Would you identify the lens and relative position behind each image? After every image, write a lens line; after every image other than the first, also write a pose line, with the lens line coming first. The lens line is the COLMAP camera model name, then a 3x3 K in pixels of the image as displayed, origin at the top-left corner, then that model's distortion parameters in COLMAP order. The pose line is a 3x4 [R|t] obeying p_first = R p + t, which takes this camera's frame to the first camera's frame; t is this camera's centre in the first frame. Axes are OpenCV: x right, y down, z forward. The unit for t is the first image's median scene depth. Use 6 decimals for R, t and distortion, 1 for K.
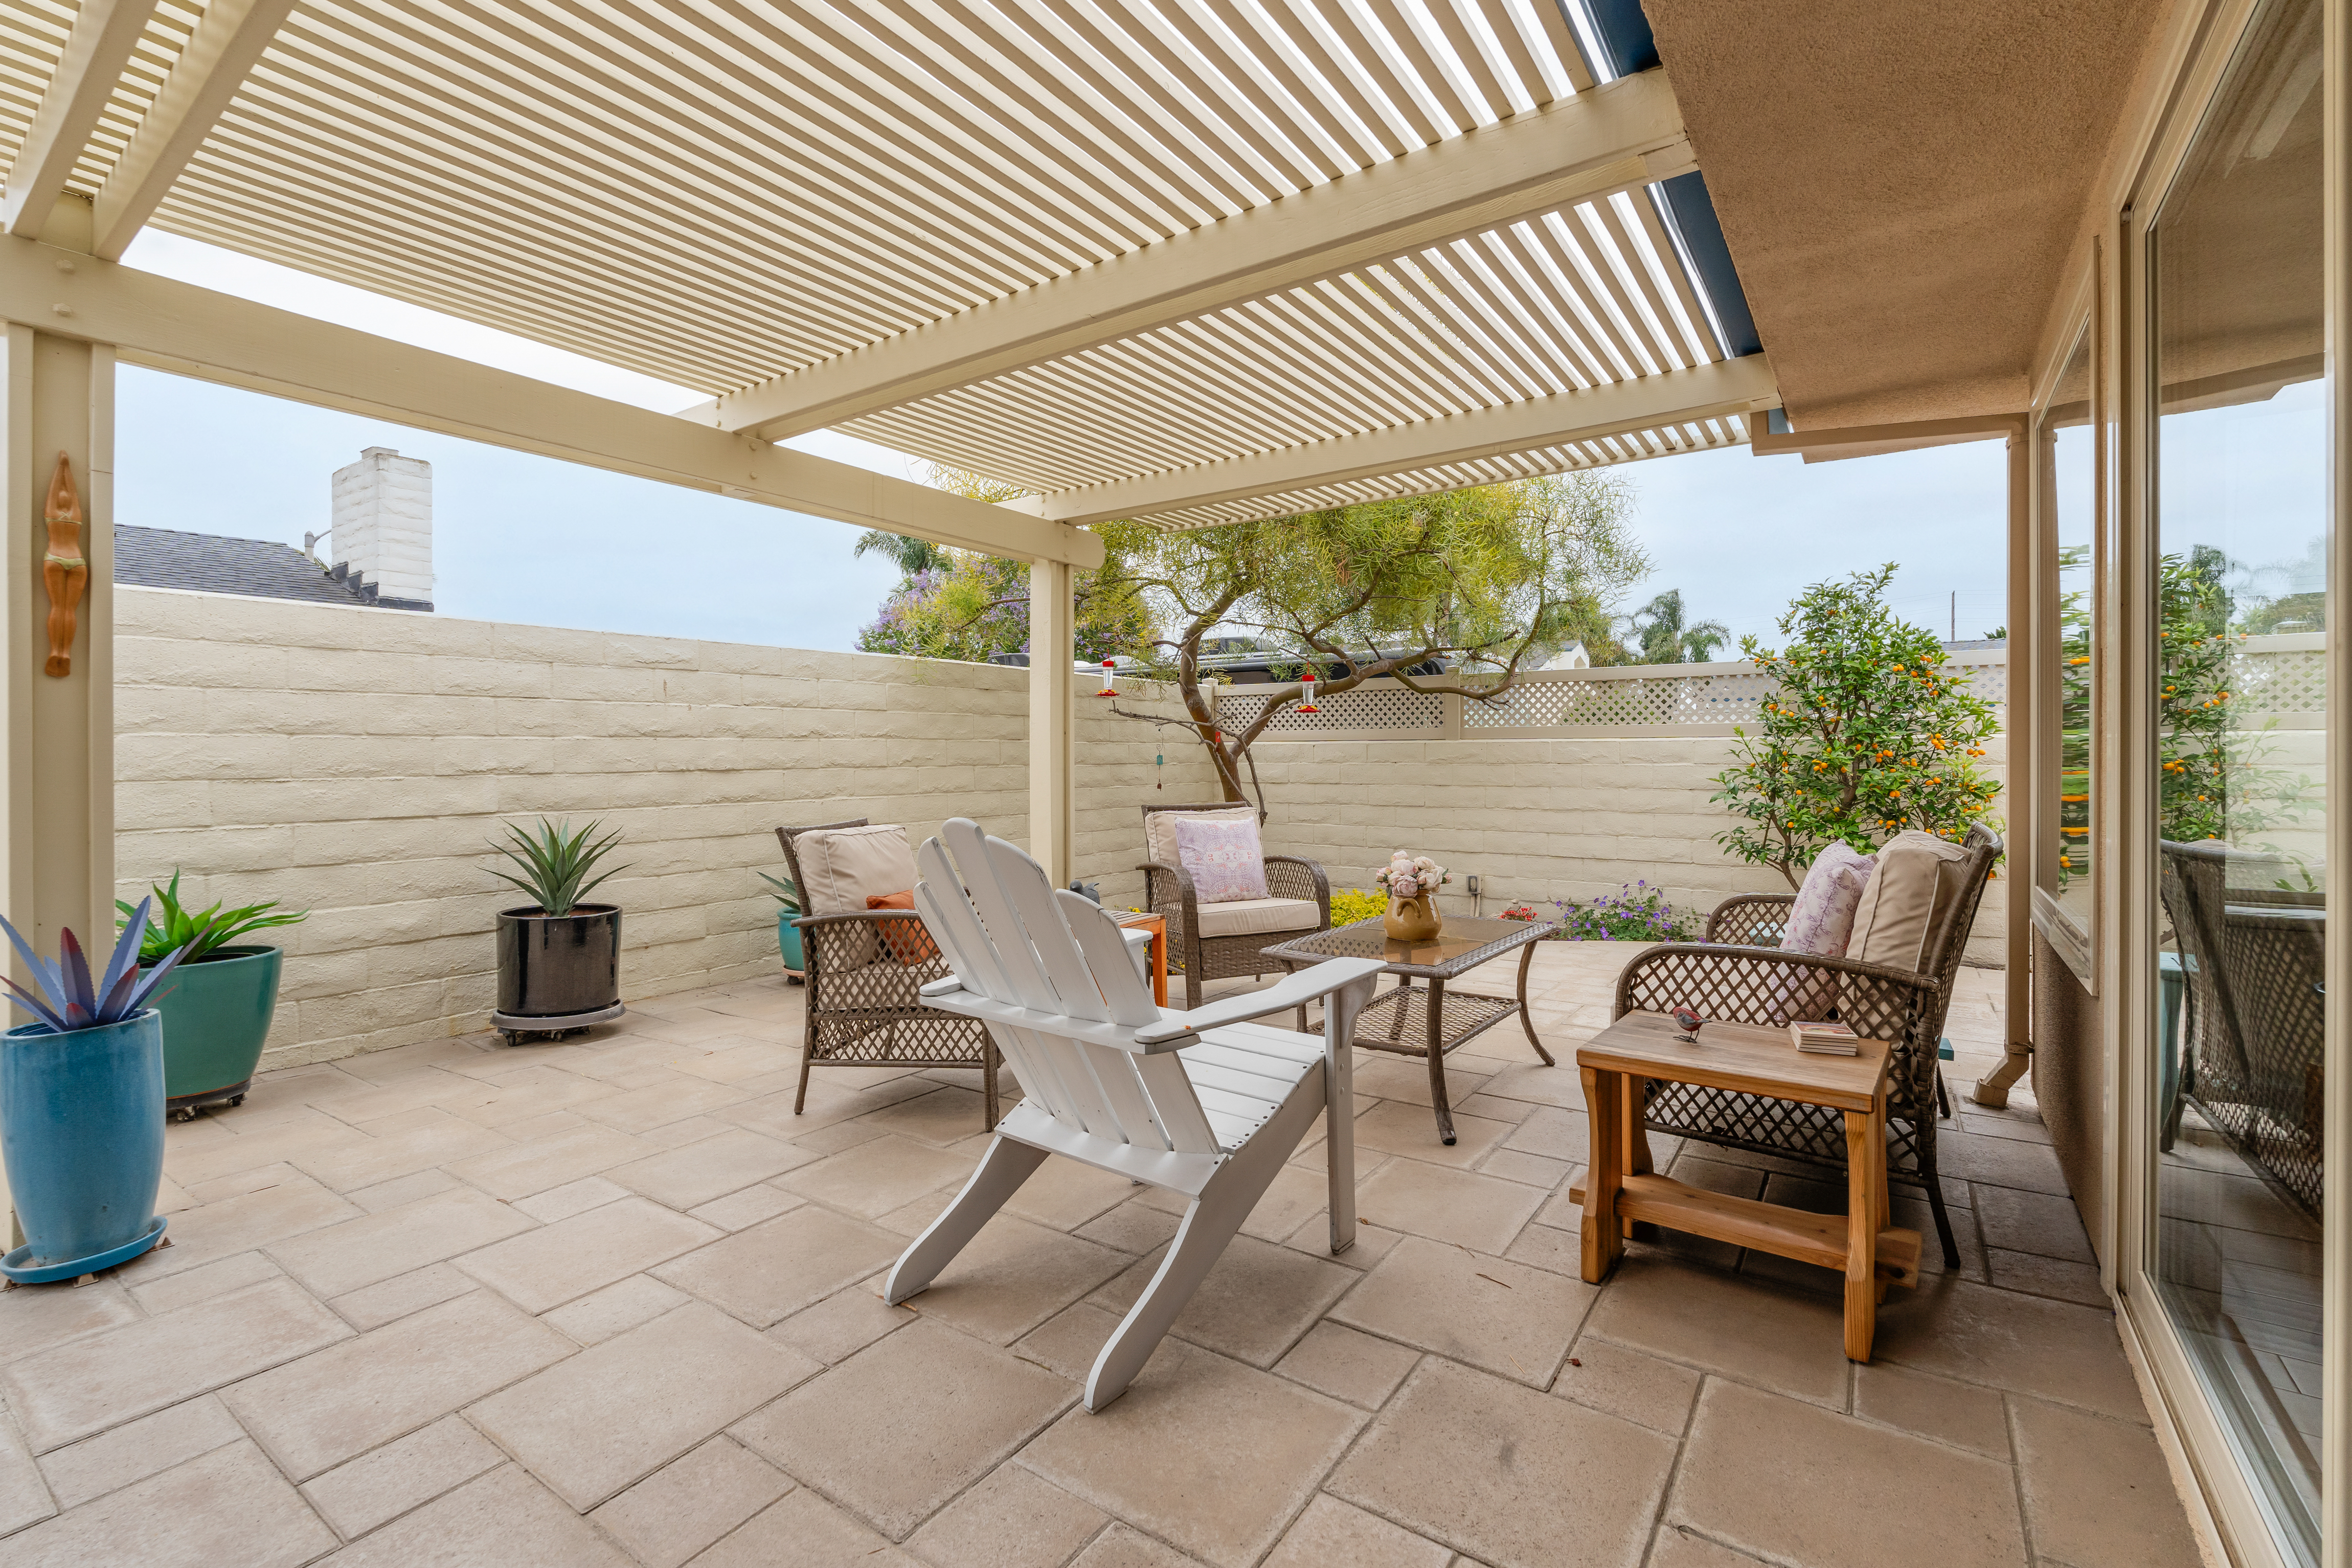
lens RADIAL K [[1043.6, 0, 1180.6], [0, 1043.6, 768.3], [0, 0, 1]] dist [-0.003455, -0.000875]
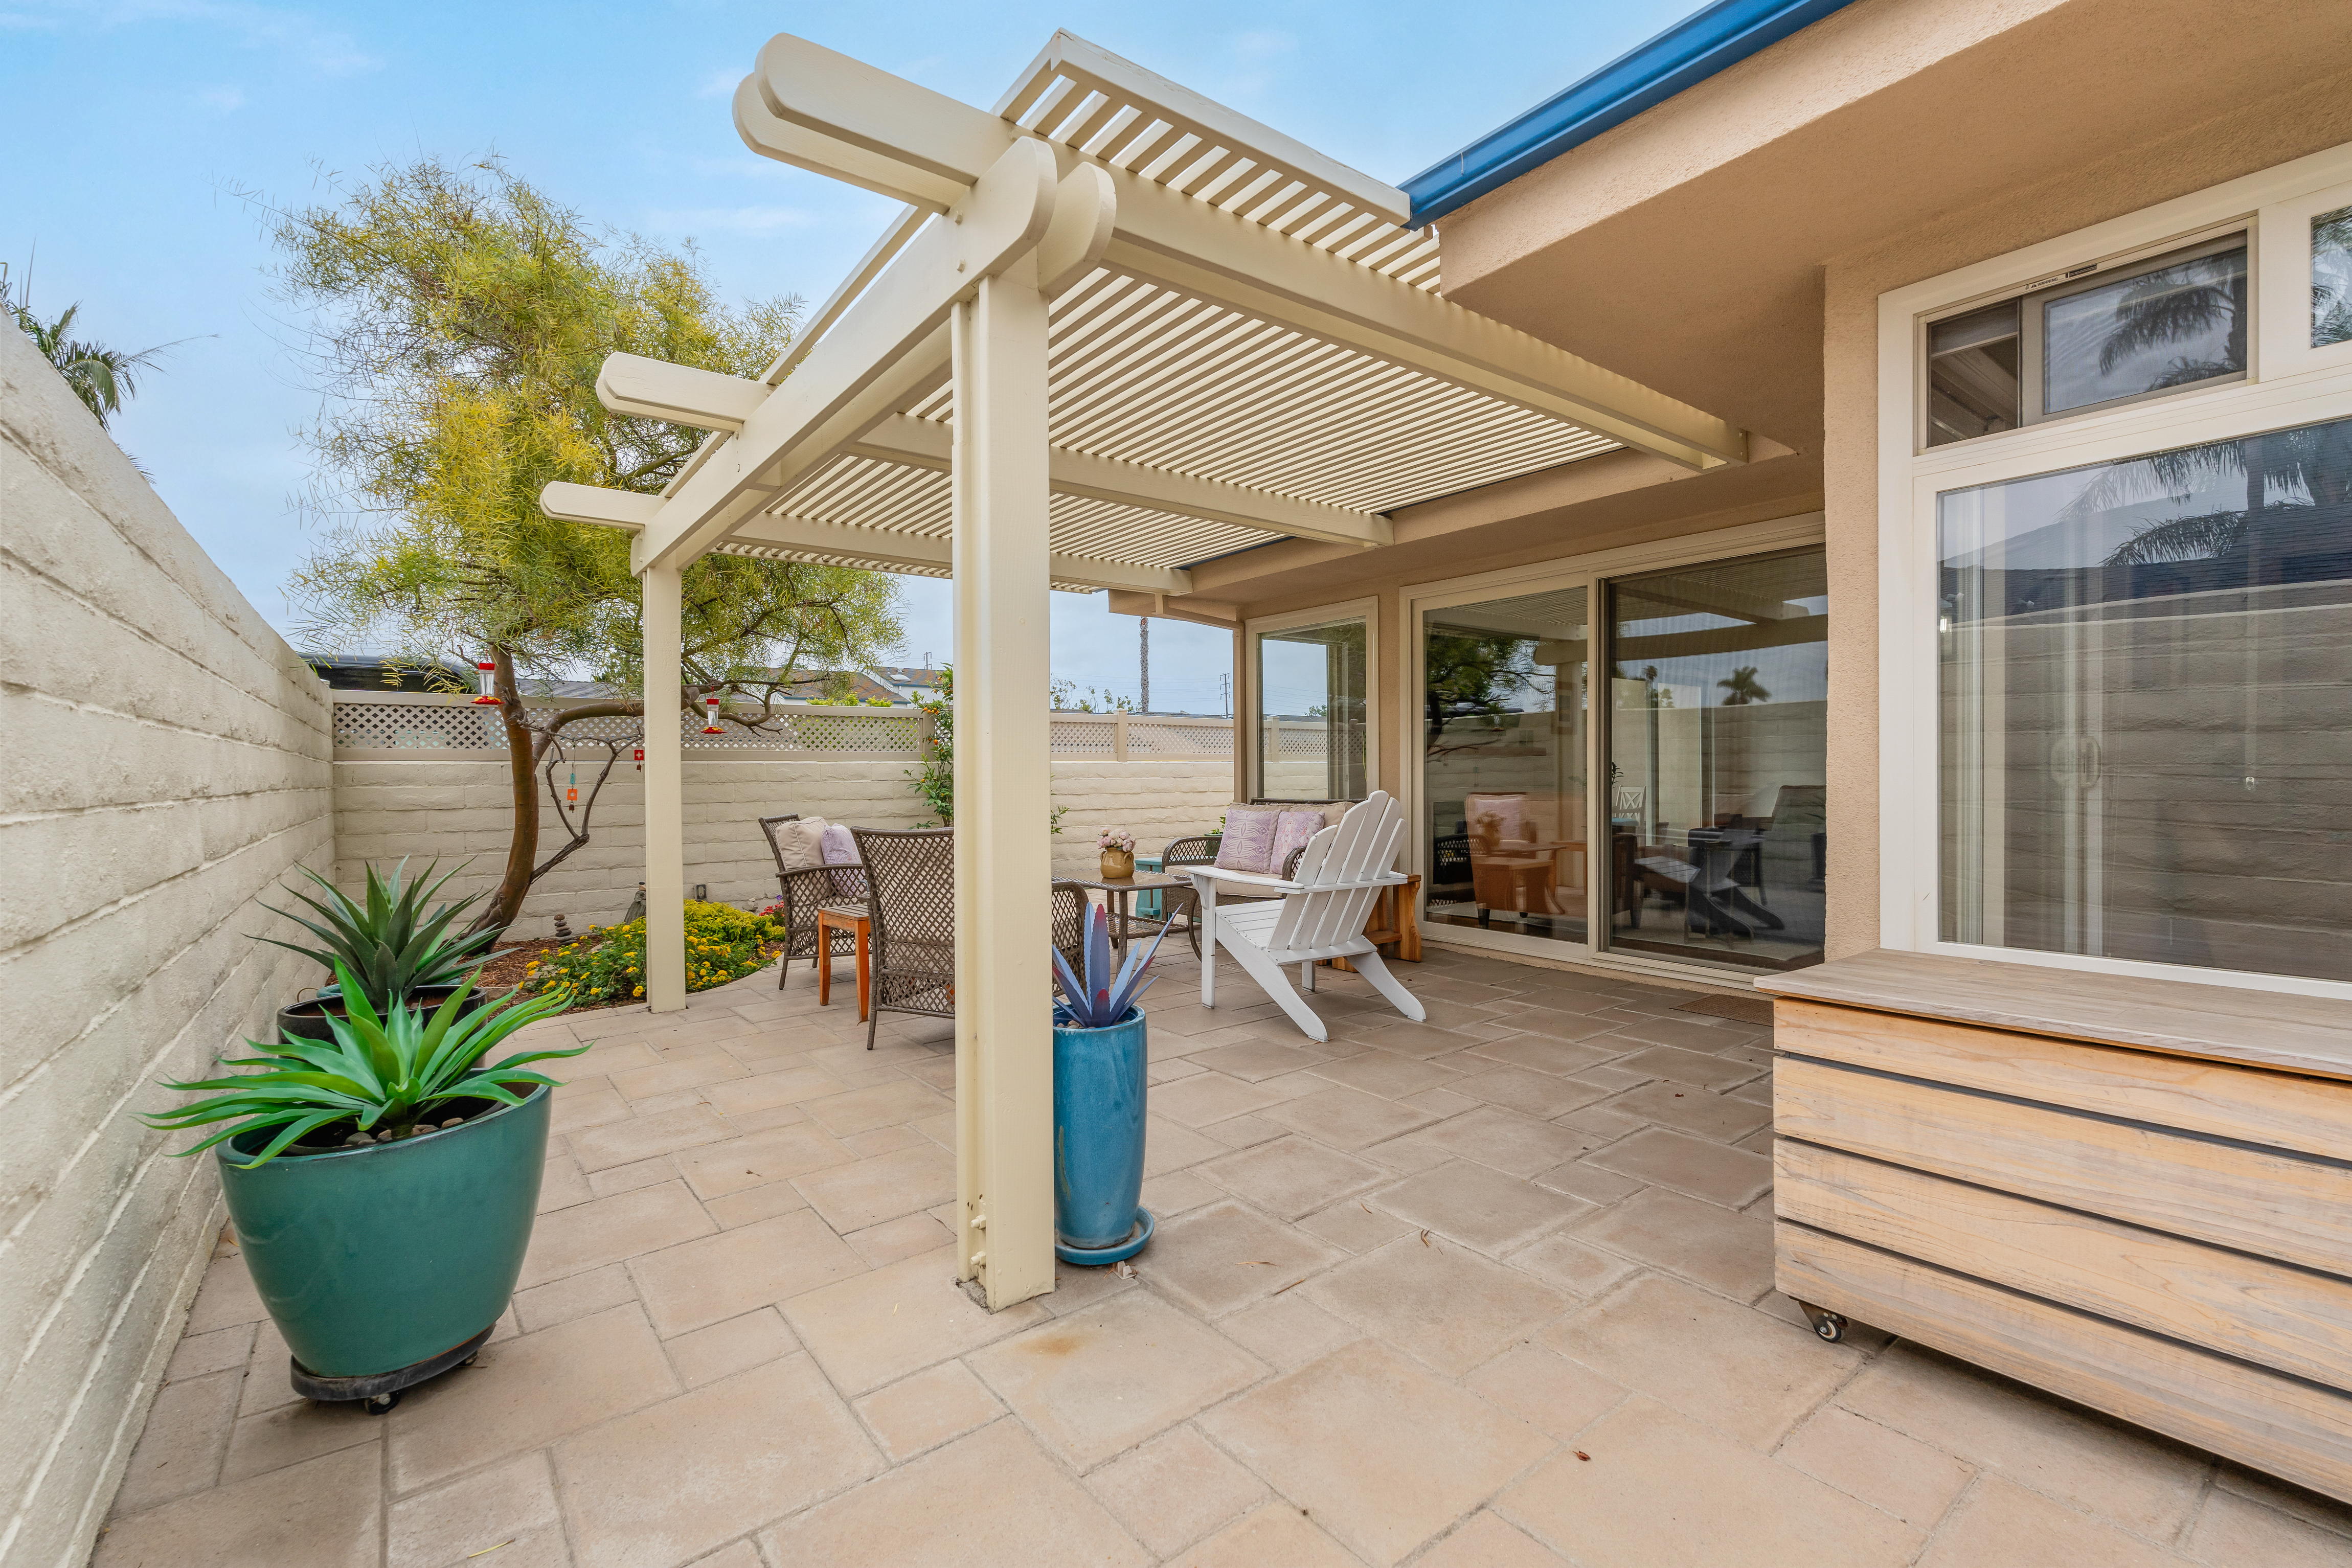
lens RADIAL K [[1043.6, 0, 1180.6], [0, 1043.6, 768.3], [0, 0, 1]] dist [-0.003455, -0.000875]
pose [[0.296726, 0.002500, 0.954959, -2.199554], [0.021774, 0.999719, -0.009382, 0.005359], [-0.954714, 0.023577, 0.296588, 0.643761]]
